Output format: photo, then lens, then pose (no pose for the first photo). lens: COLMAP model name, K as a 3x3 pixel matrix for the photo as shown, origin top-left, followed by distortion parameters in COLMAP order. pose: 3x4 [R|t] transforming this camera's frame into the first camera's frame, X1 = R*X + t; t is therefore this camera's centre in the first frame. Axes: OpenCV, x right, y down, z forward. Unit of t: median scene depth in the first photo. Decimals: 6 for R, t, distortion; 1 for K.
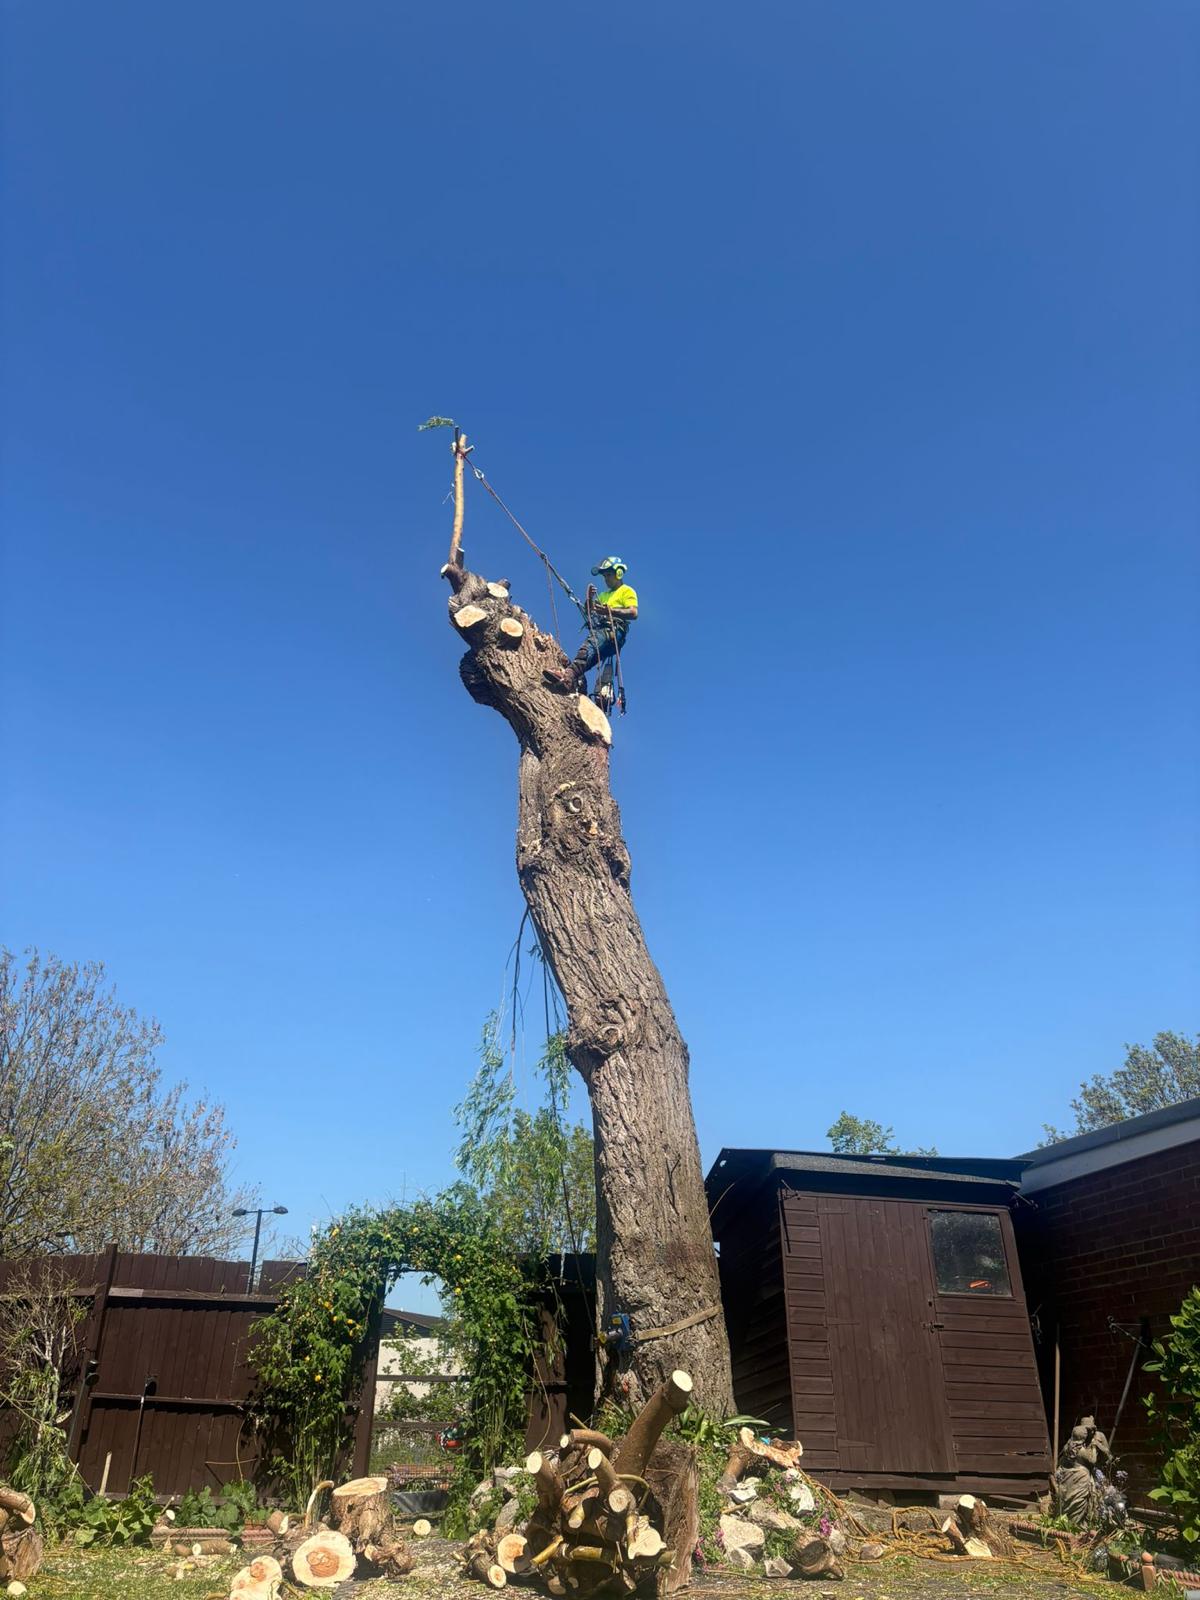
lens RADIAL K [[1225.4, 0, 600.0], [0, 1225.4, 800.0], [0, 0, 1]] dist [0.035682, 0.002751]
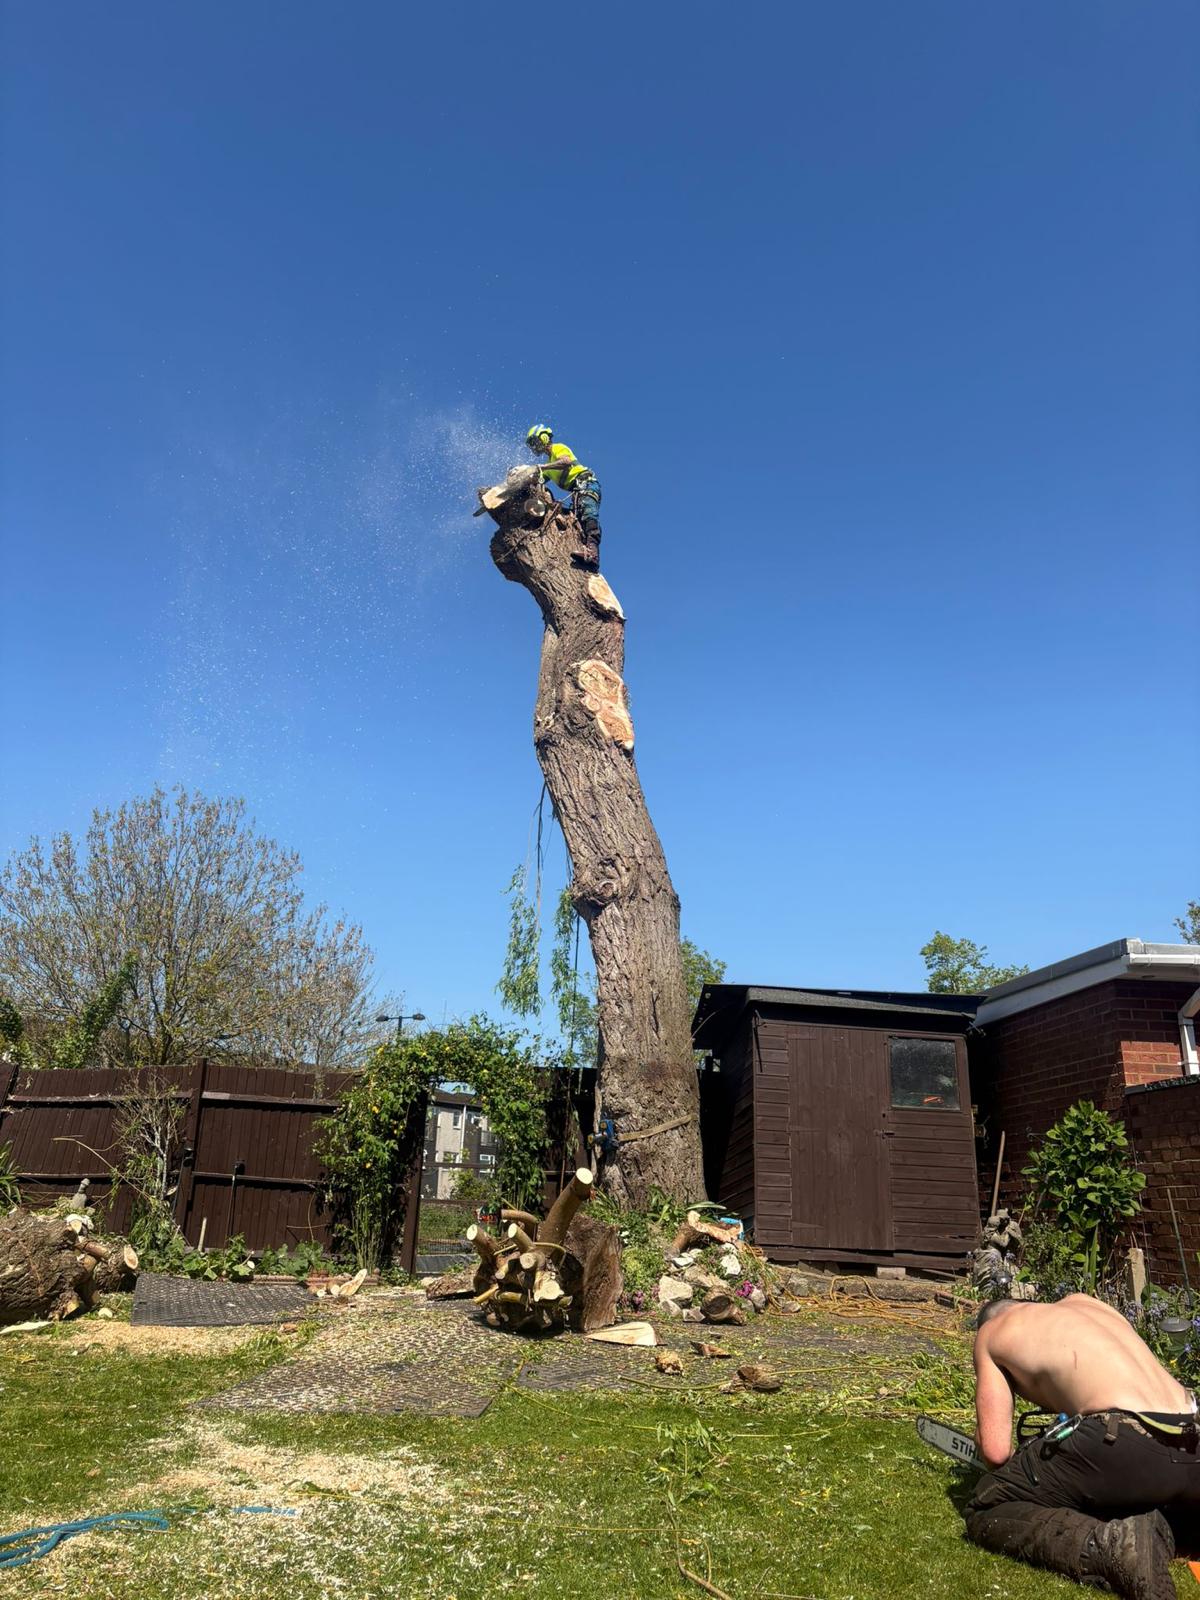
lens RADIAL K [[1170.9, 0, 570.7], [0, 1170.9, 833.5], [0, 0, 1]] dist [0.144619, -0.228482]
pose [[0.994085, -0.012067, -0.107930, 0.096581], [0.029637, 0.986231, 0.162698, -0.040383], [0.104480, -0.164934, 0.980755, -0.074360]]
